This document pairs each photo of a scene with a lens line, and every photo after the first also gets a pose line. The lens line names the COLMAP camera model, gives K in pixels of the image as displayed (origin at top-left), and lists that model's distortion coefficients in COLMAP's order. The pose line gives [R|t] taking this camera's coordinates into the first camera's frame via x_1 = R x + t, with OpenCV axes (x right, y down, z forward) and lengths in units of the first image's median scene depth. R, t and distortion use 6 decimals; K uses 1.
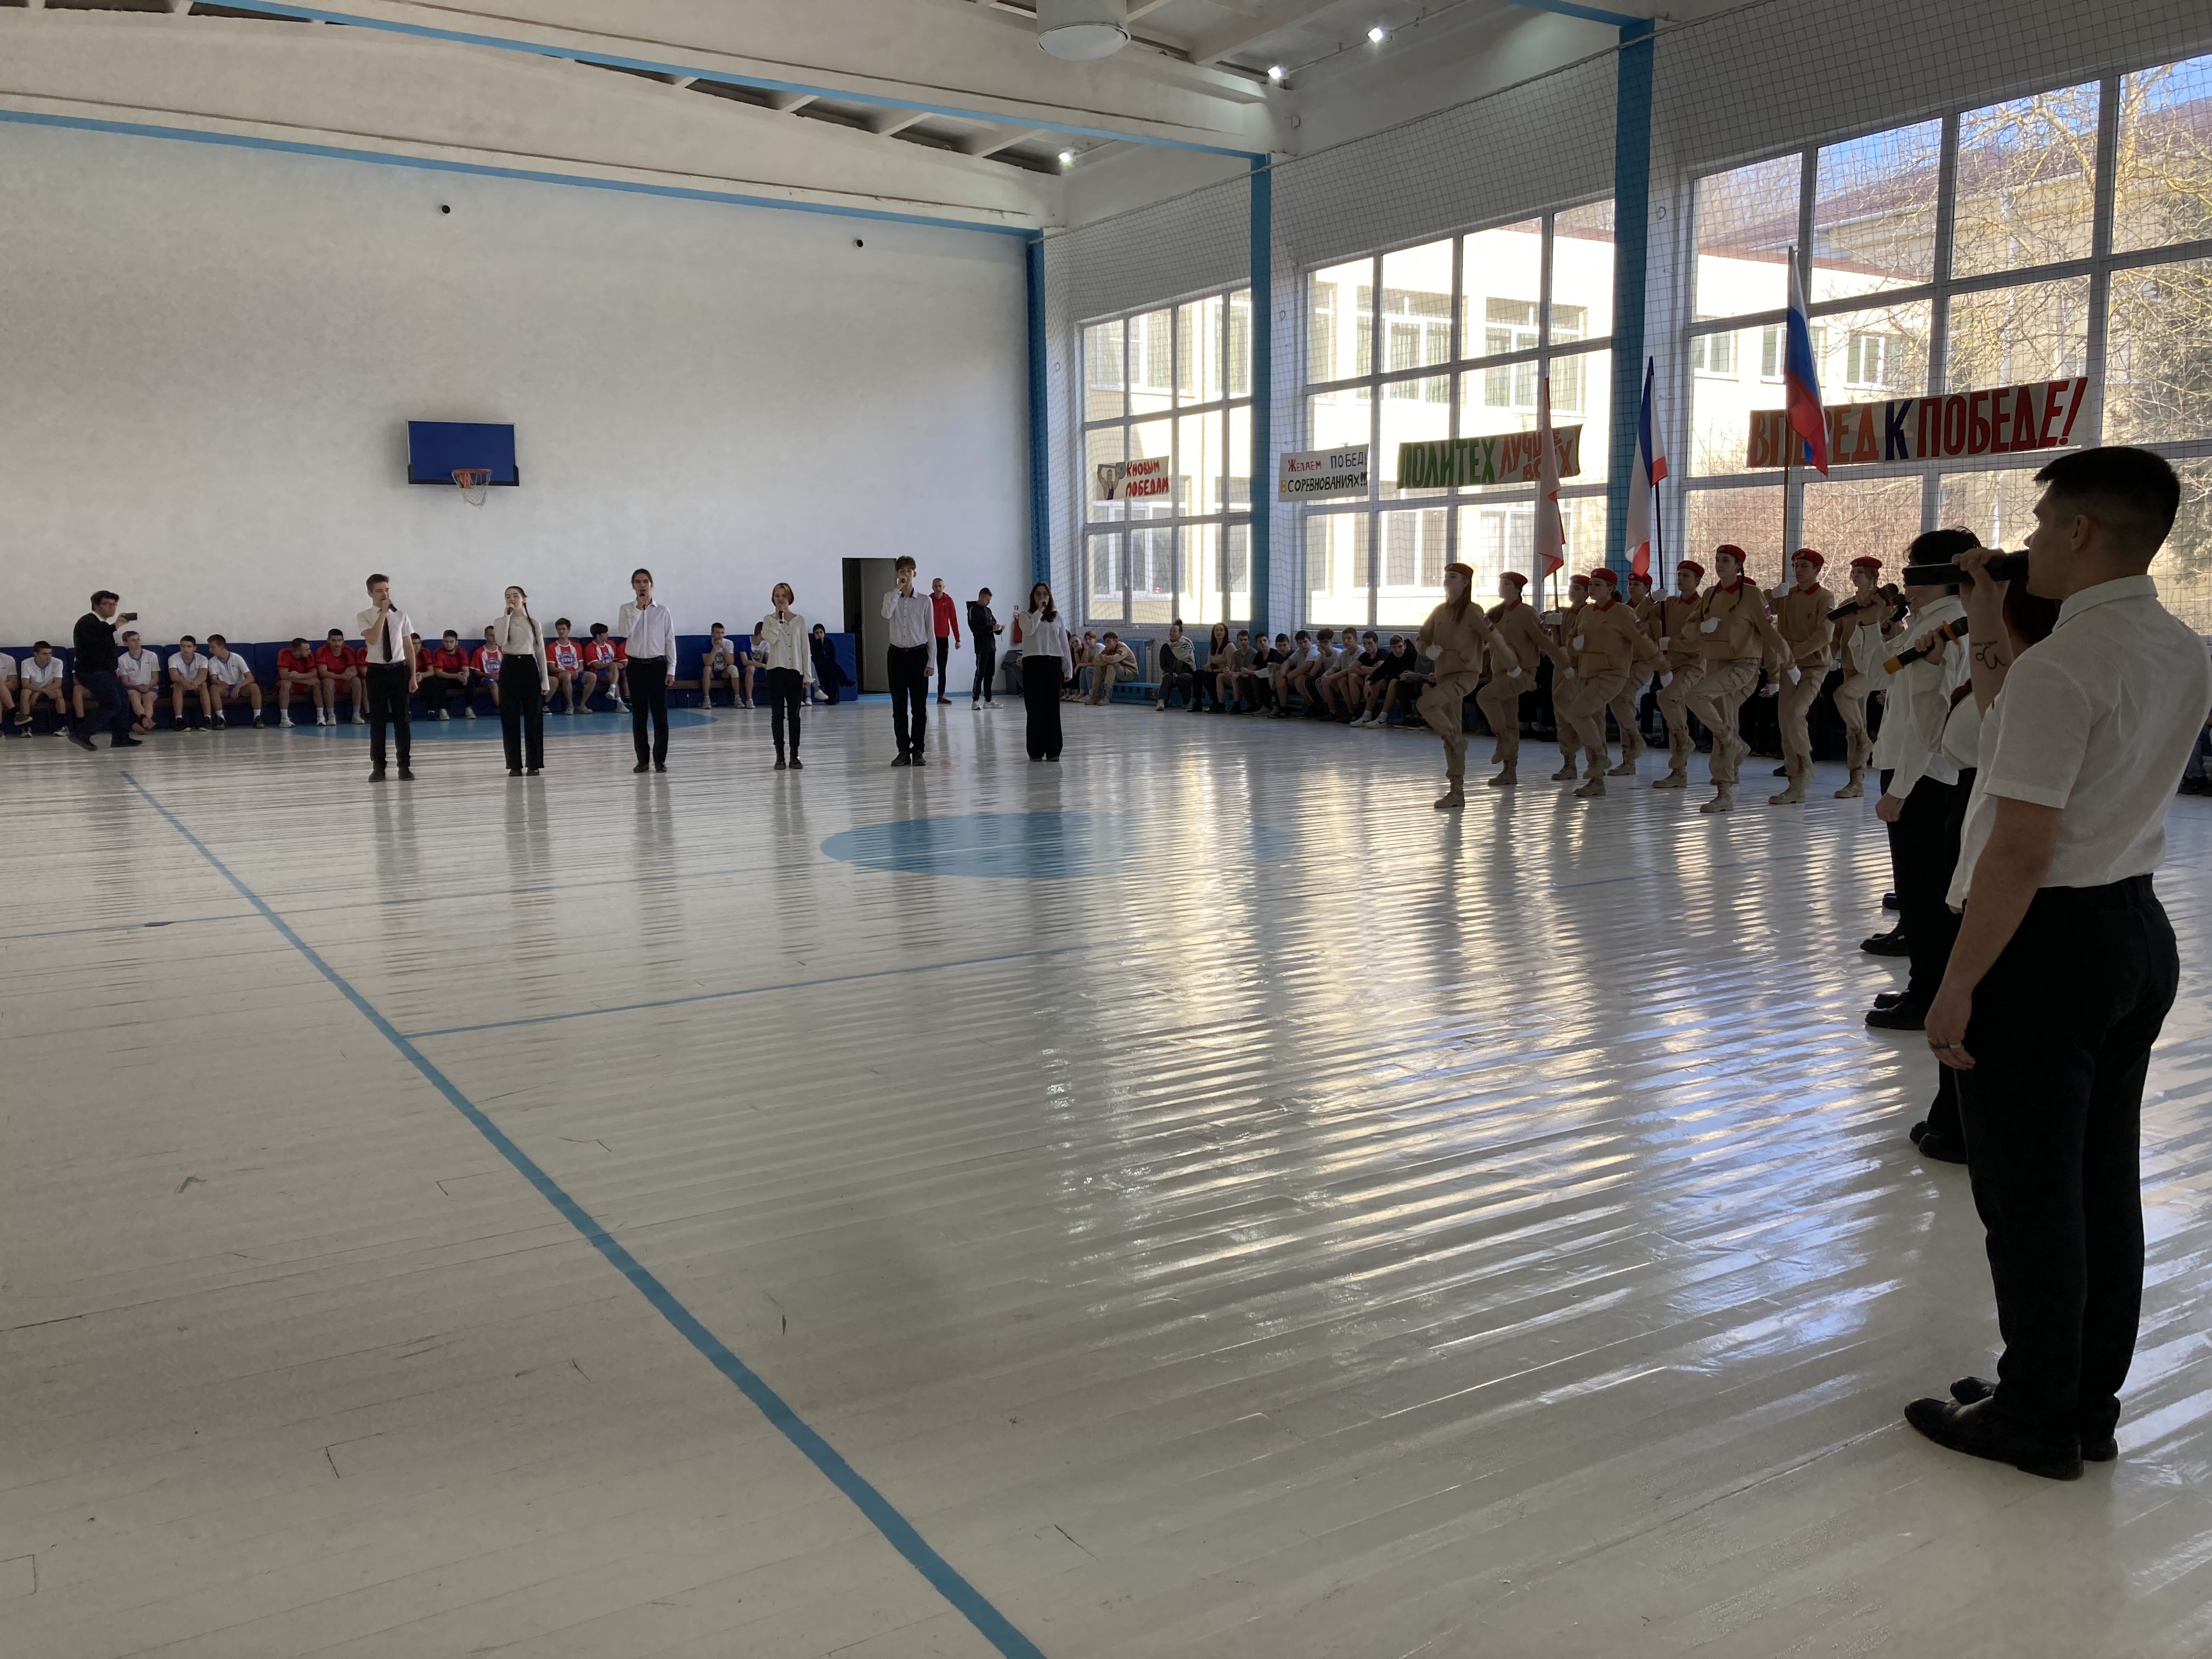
lens RADIAL K [[1827.7, 0, 1102.6], [0, 1827.7, 822.4], [0, 0, 1]] dist [0.027482, -0.026993]
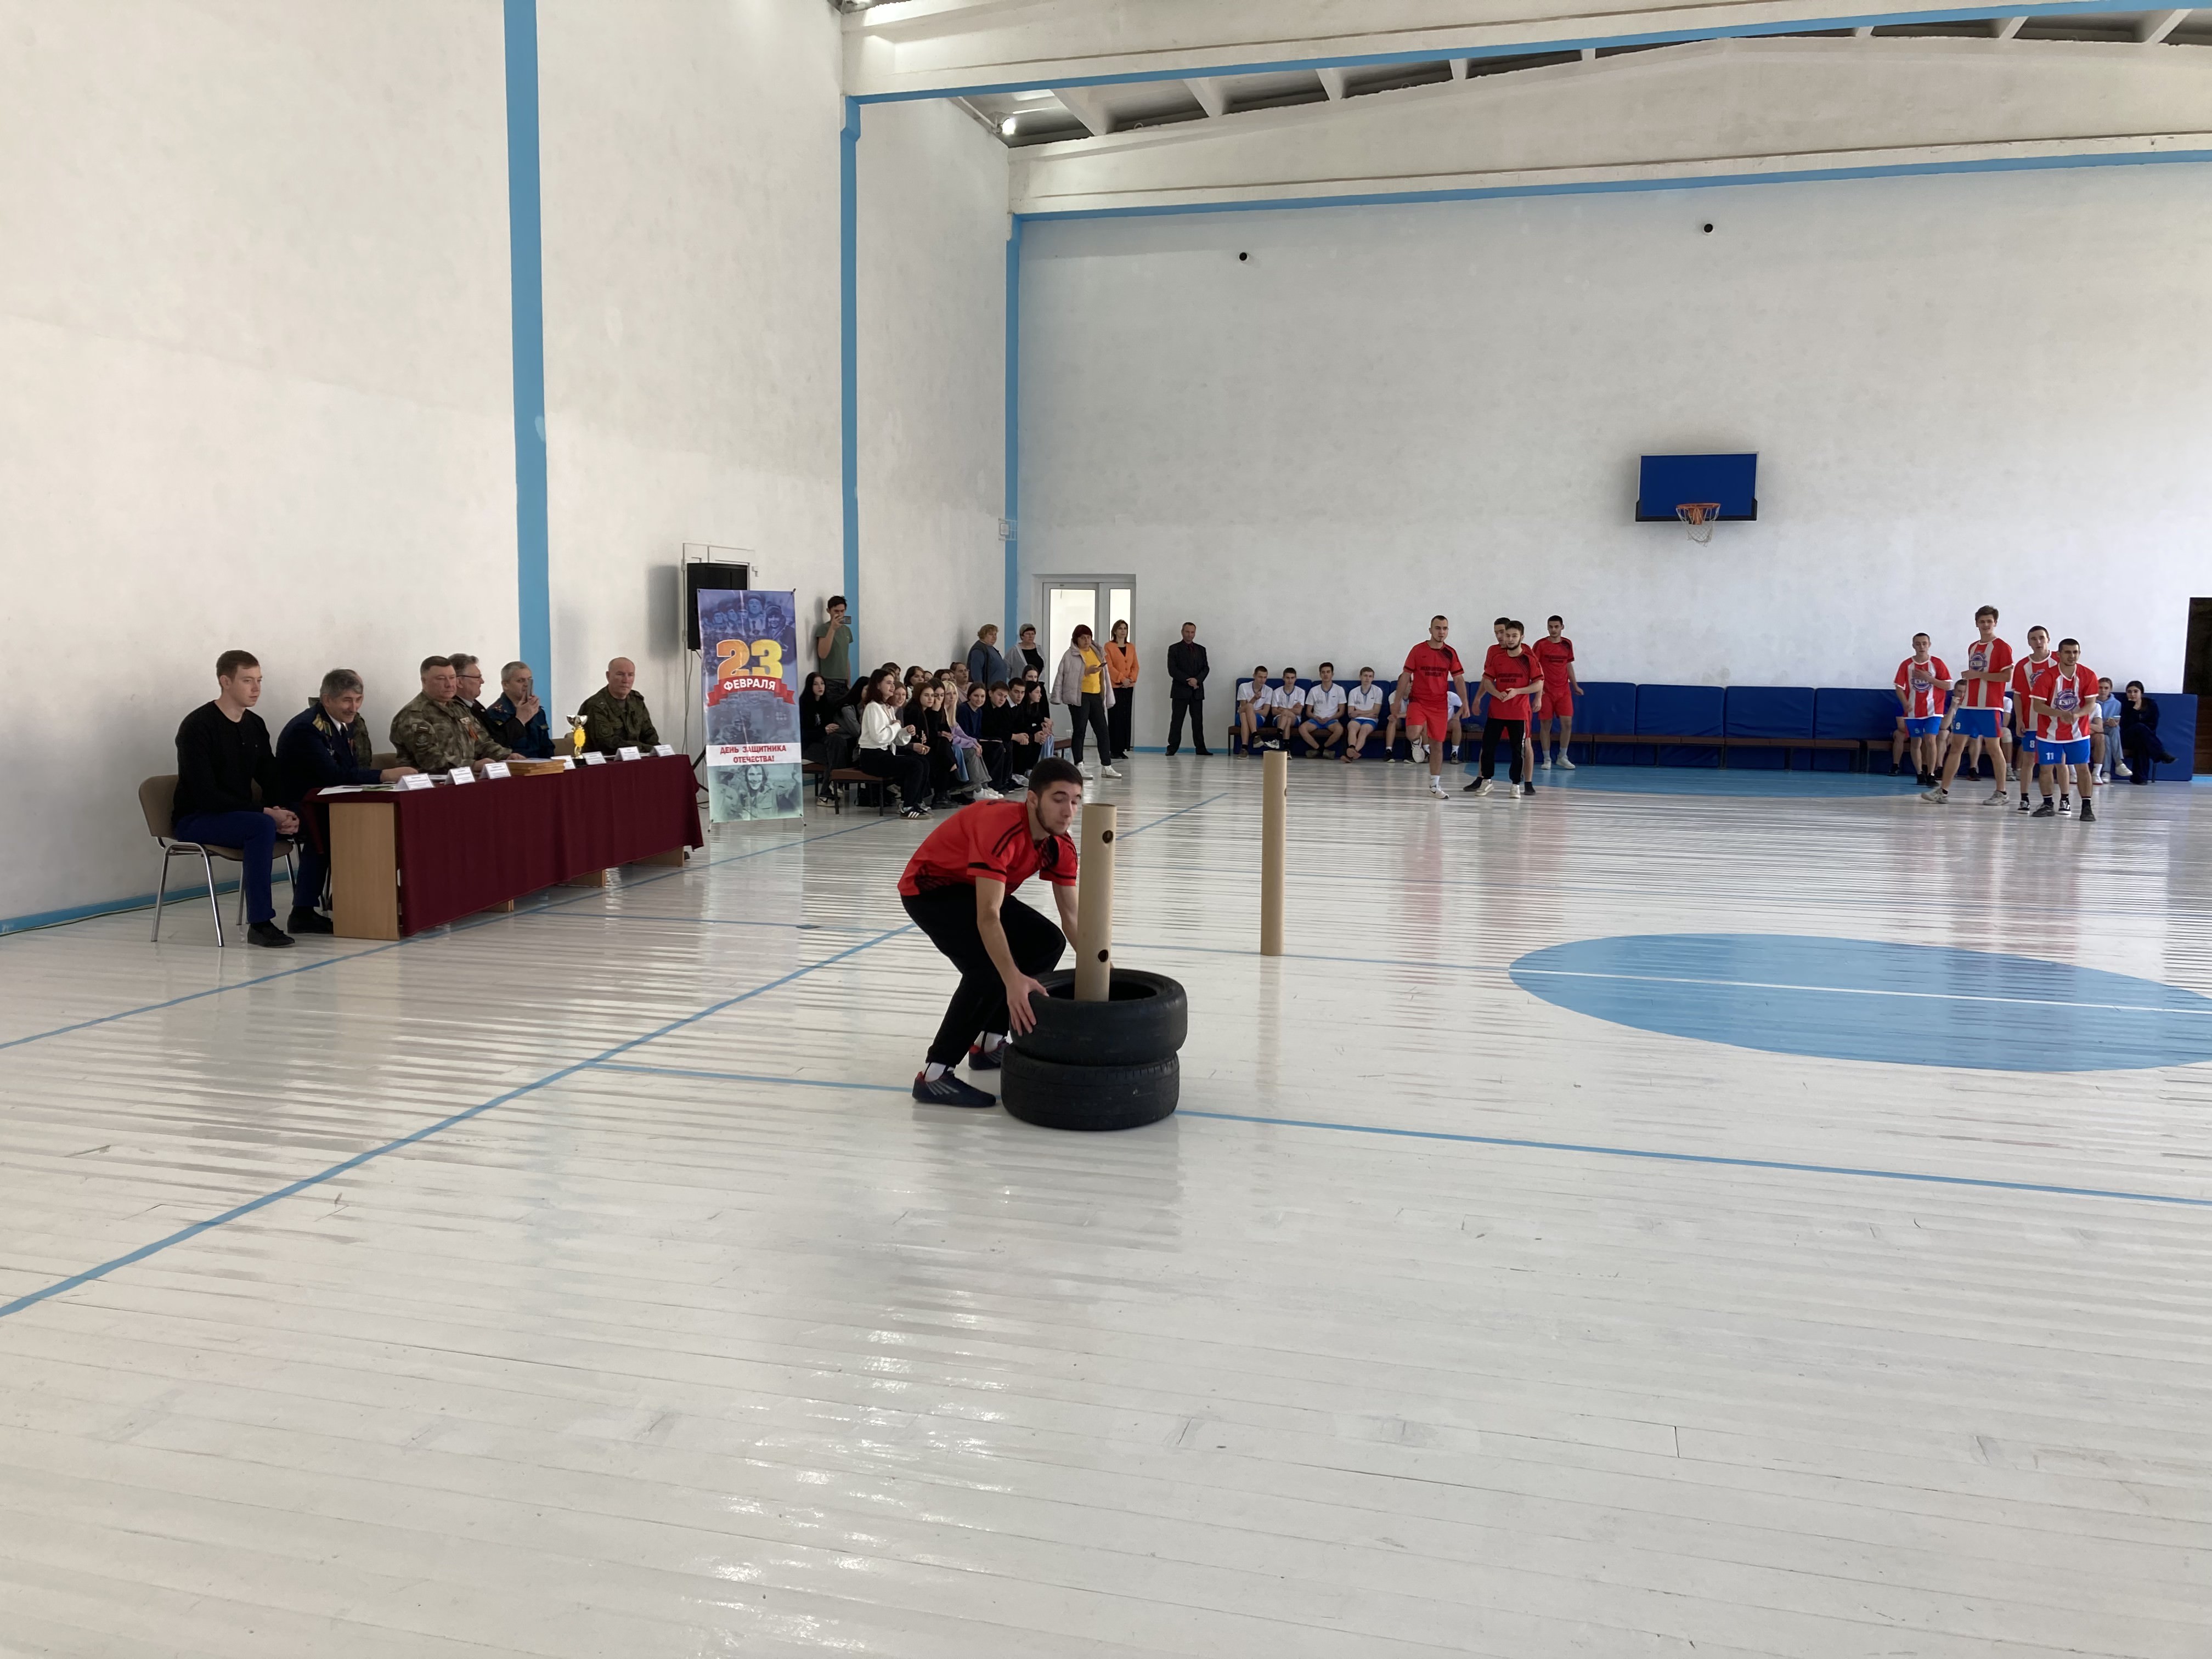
lens RADIAL K [[1827.7, 0, 1121.4], [0, 1827.7, 846.2], [0, 0, 1]] dist [0.027482, -0.026993]
pose [[0.676702, 0.100460, -0.729371, 0.156680], [-0.111241, 0.993225, 0.033594, -0.018203], [0.727805, 0.058403, 0.683293, 0.159333]]
